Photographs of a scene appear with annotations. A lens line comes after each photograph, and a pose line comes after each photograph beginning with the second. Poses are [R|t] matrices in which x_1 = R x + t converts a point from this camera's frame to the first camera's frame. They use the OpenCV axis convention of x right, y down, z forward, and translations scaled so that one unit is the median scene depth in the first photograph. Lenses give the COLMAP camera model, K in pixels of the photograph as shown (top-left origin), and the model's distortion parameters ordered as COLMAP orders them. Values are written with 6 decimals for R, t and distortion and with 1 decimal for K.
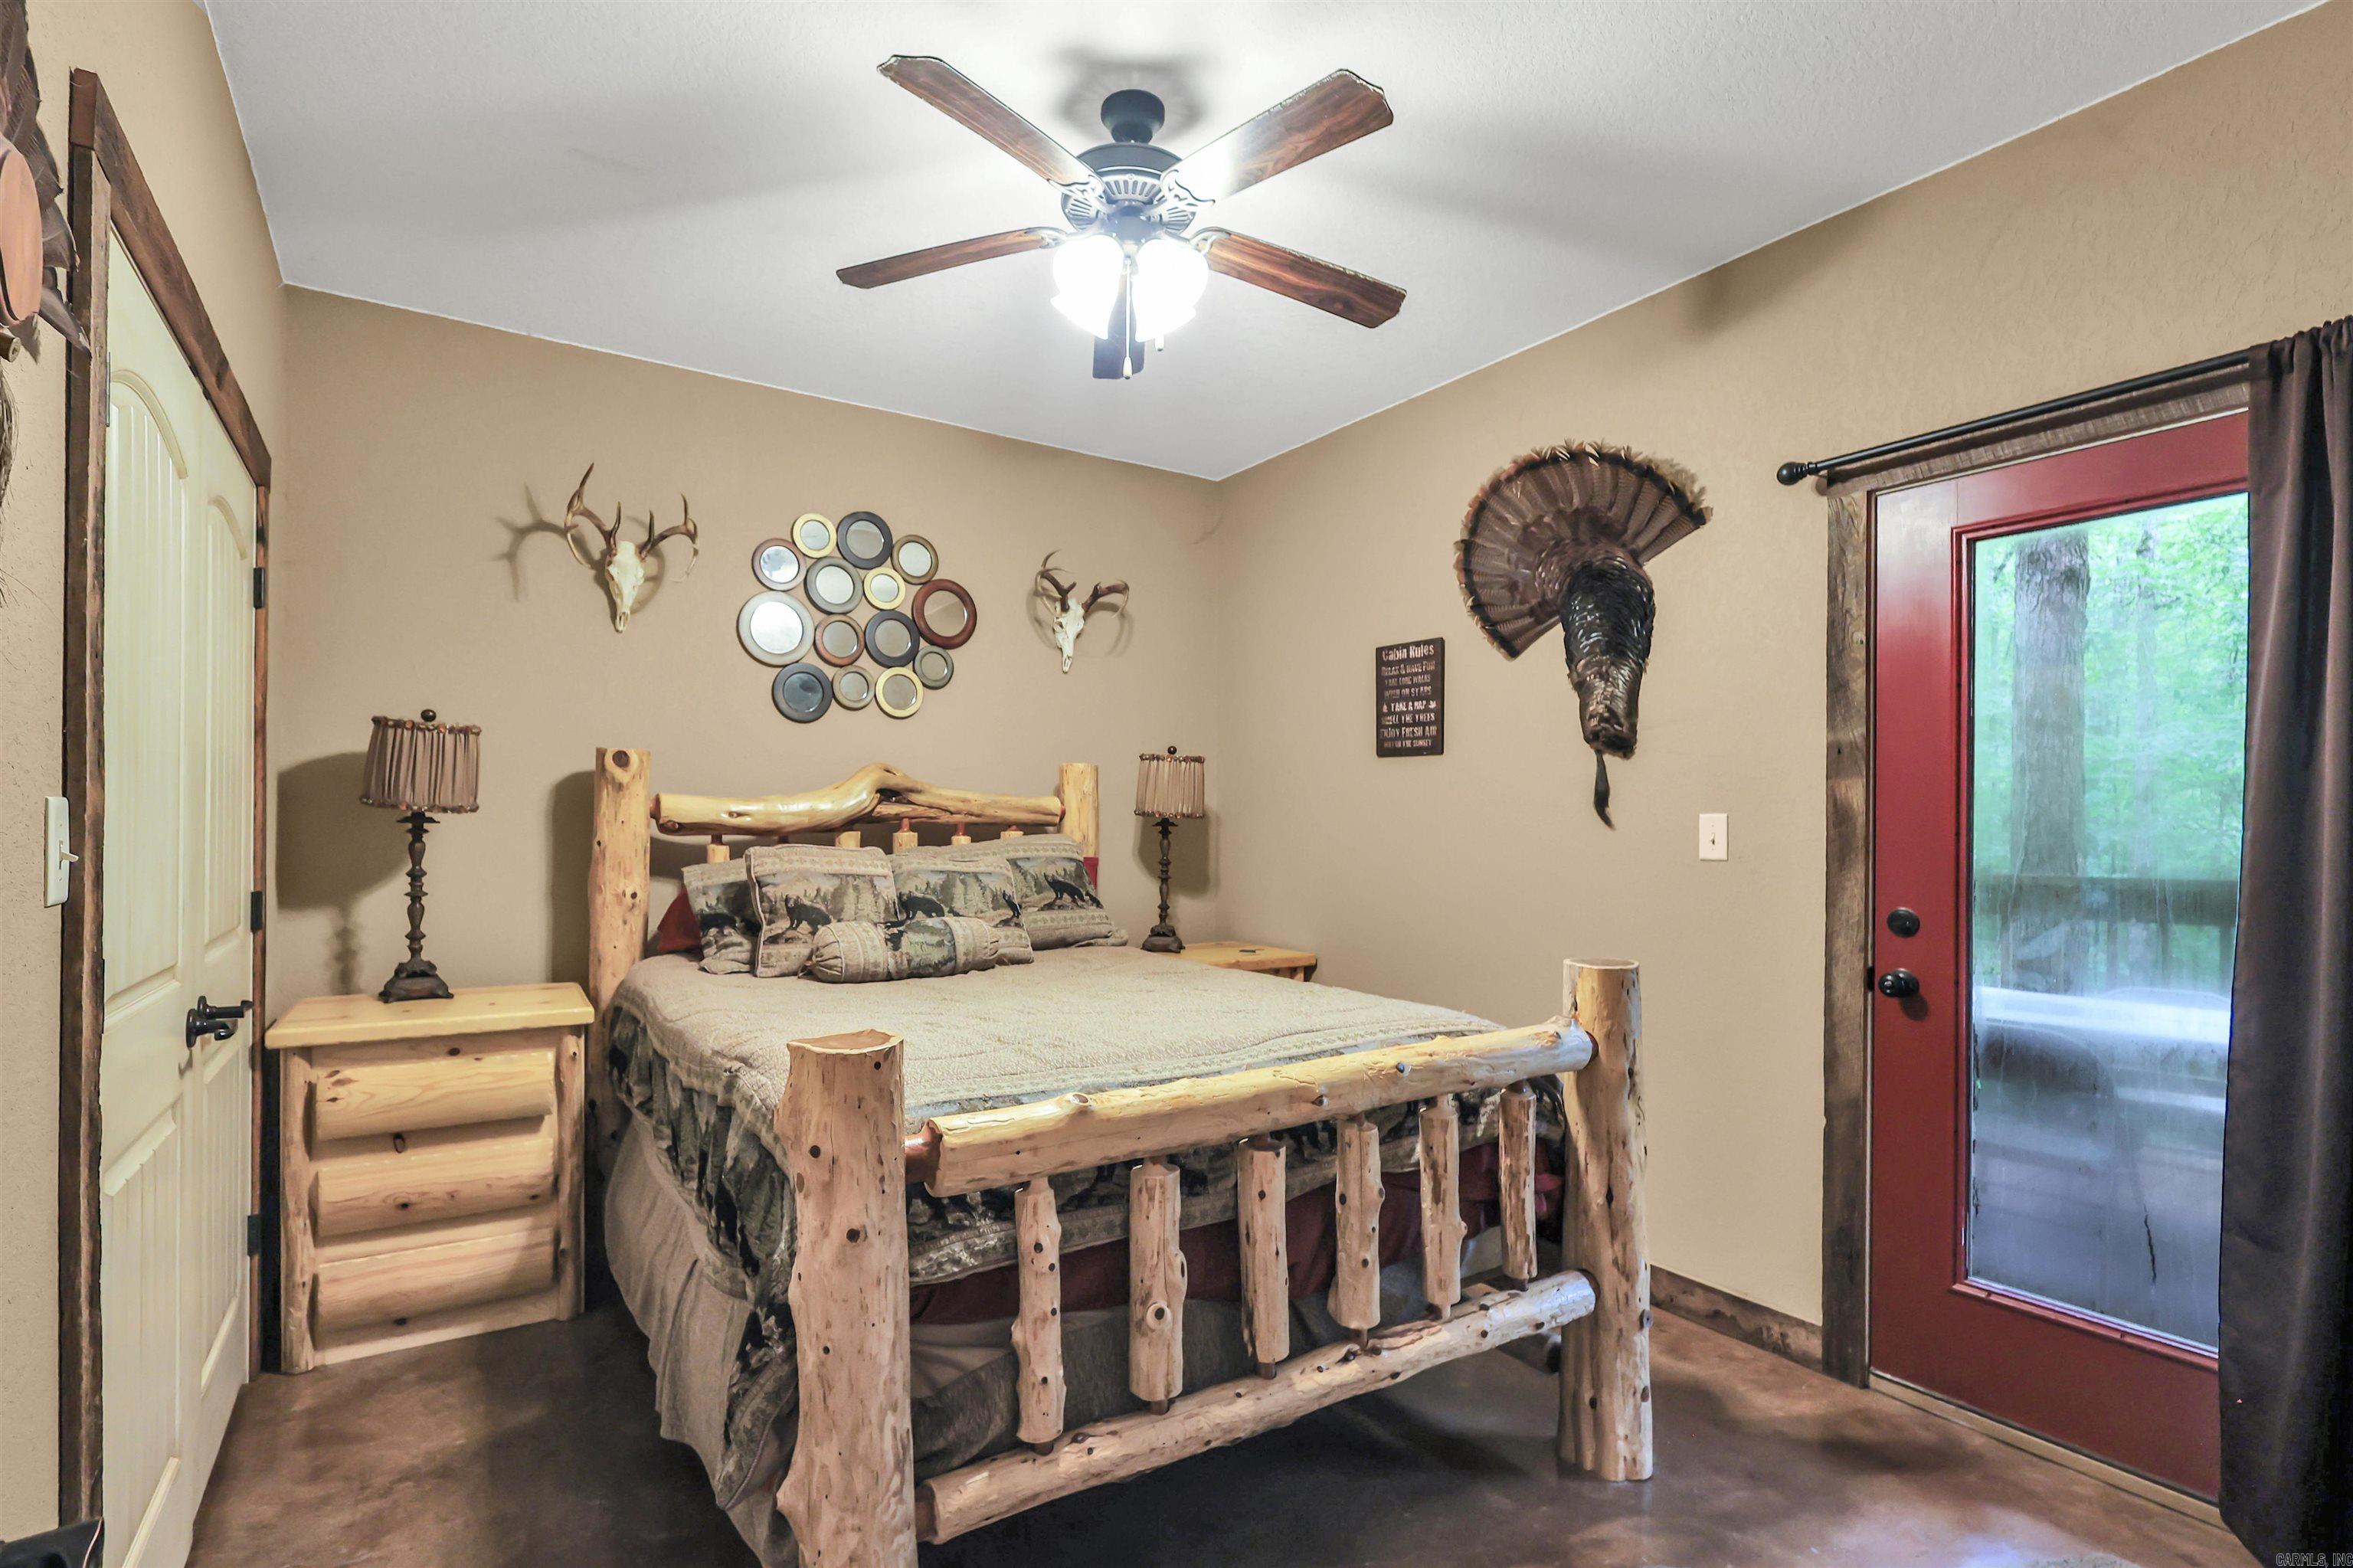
lens RADIAL K [[1082.5, 0, 1179.1], [0, 1082.5, 833.8], [0, 0, 1]] dist [-0.001048, 0.000025]
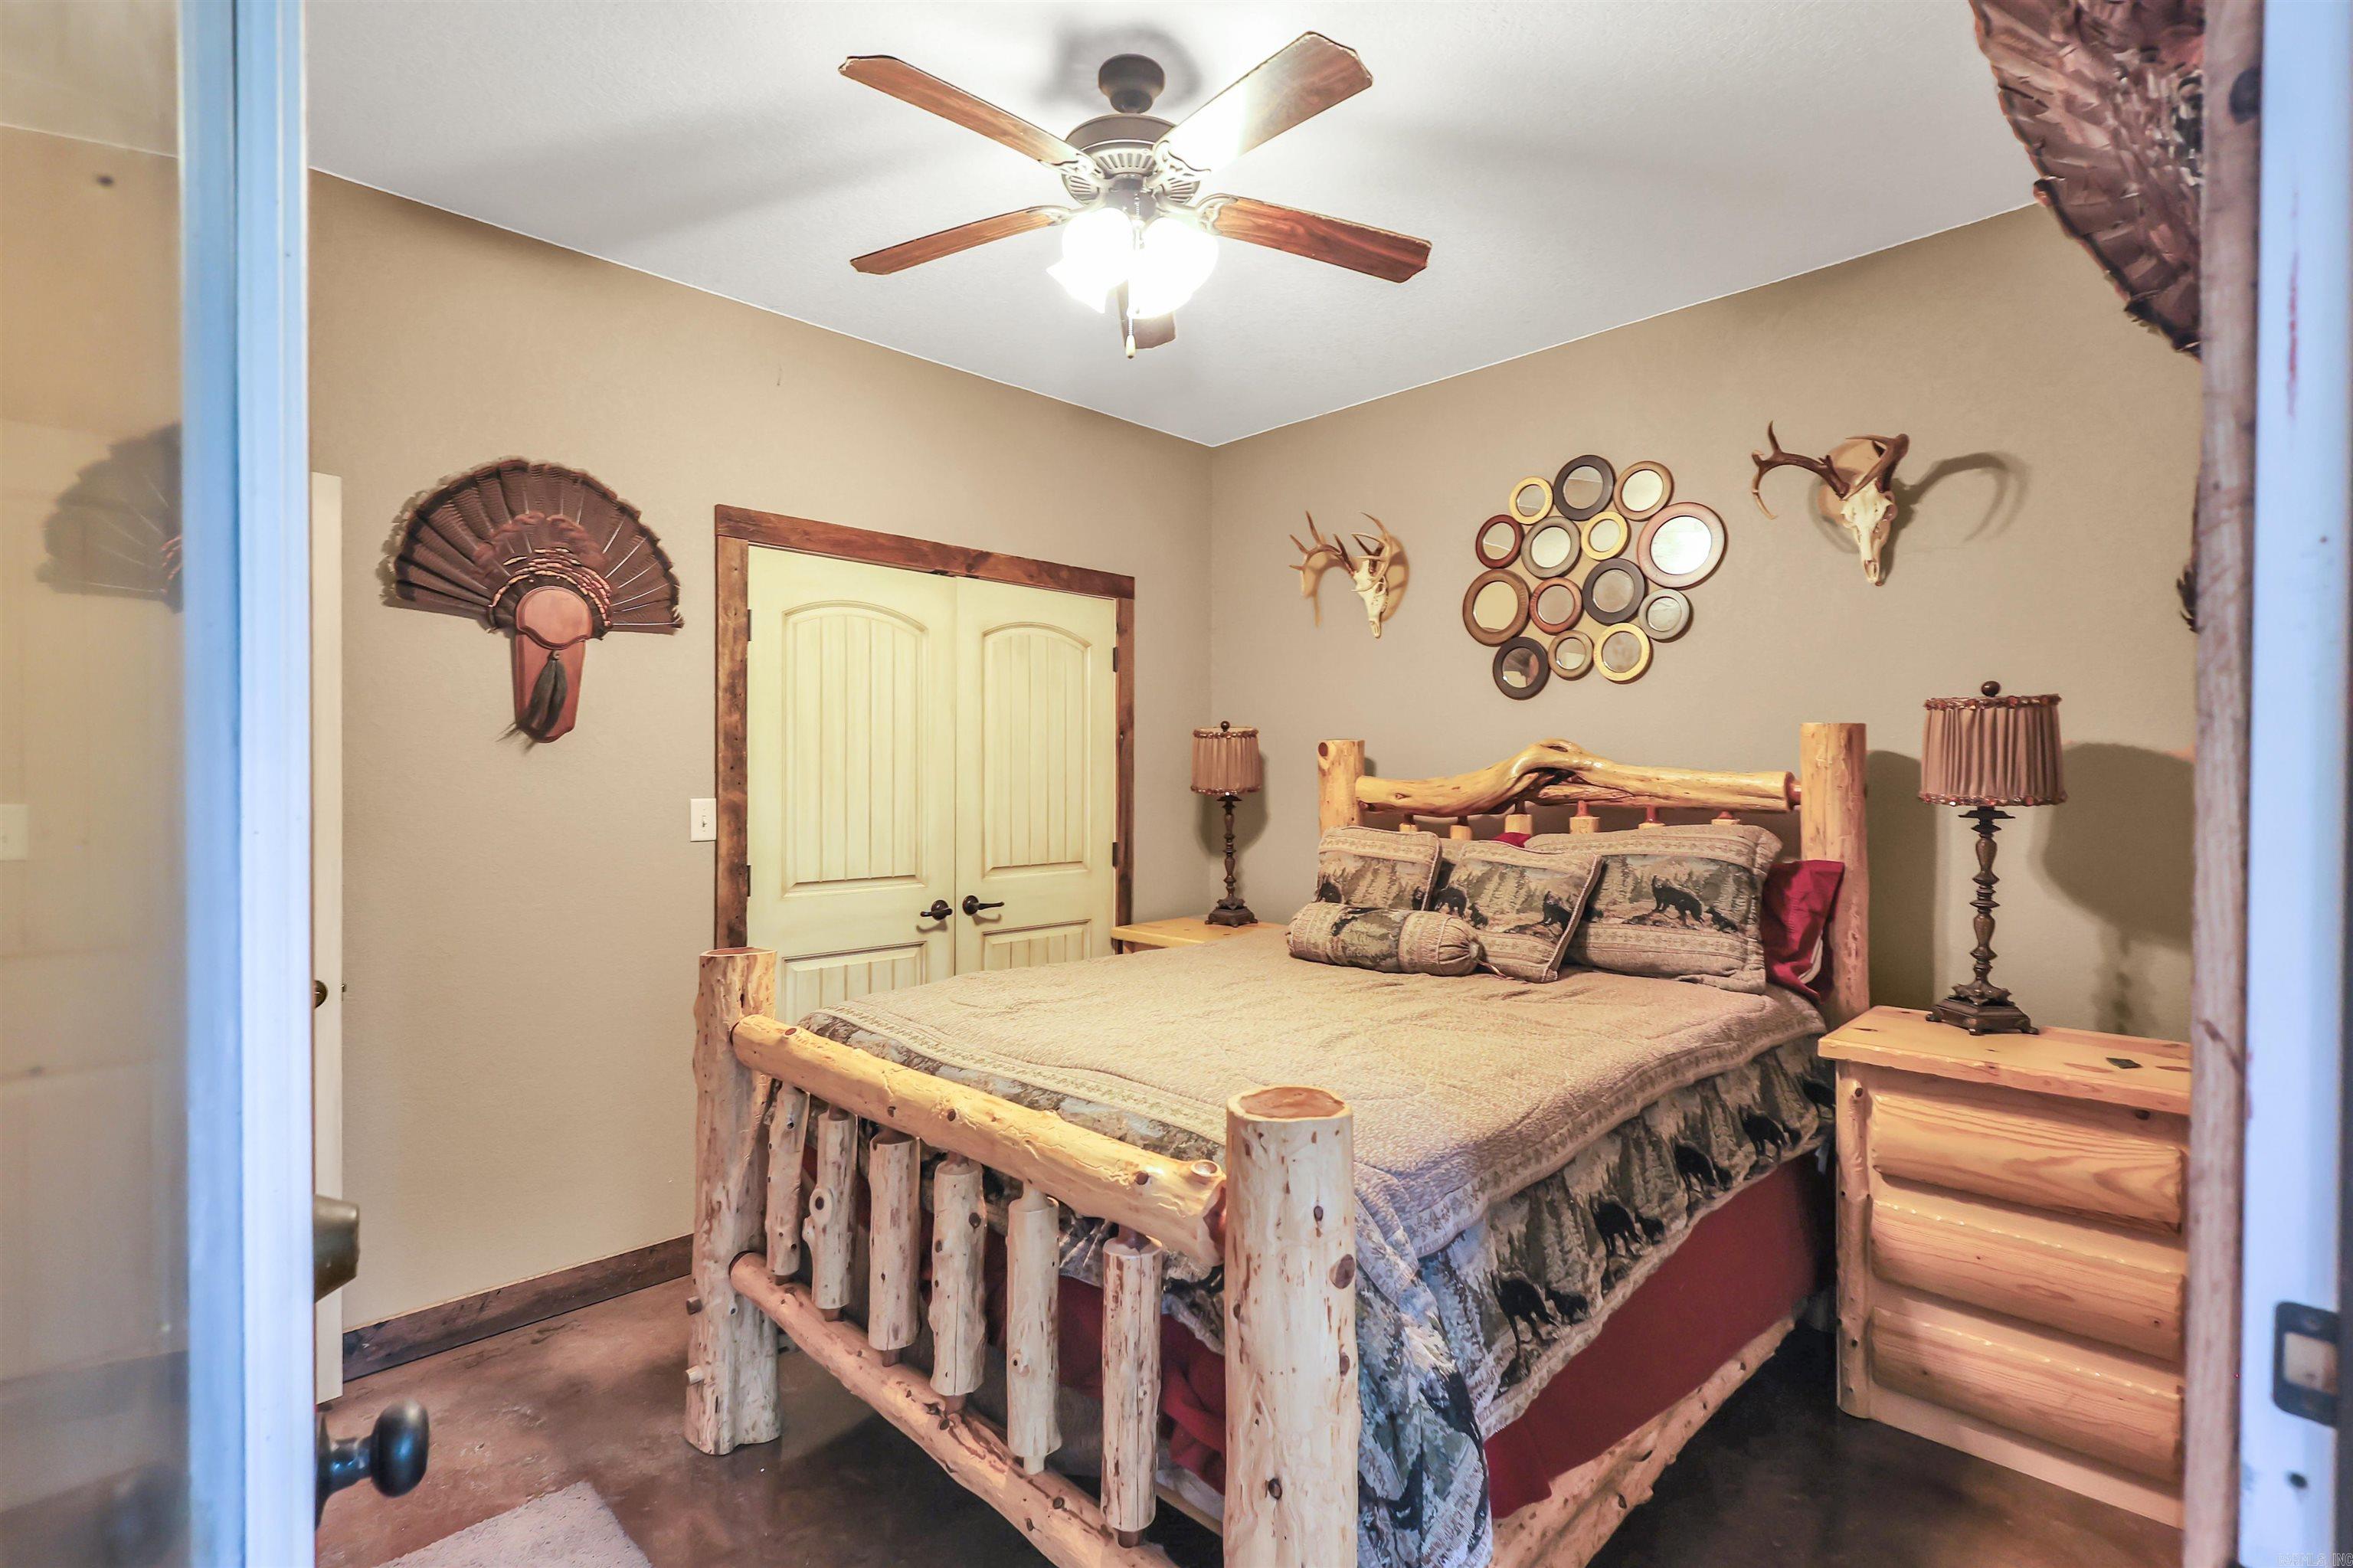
lens RADIAL K [[1114.3, 0, 1204.0], [0, 1114.3, 782.4], [0, 0, 1]] dist [-0.000642, 0.001294]
pose [[0.188747, 0.014322, -0.981921, 0.591047], [-0.001041, 0.999896, 0.014384, -0.041389], [0.982025, -0.001693, 0.188742, 0.536583]]
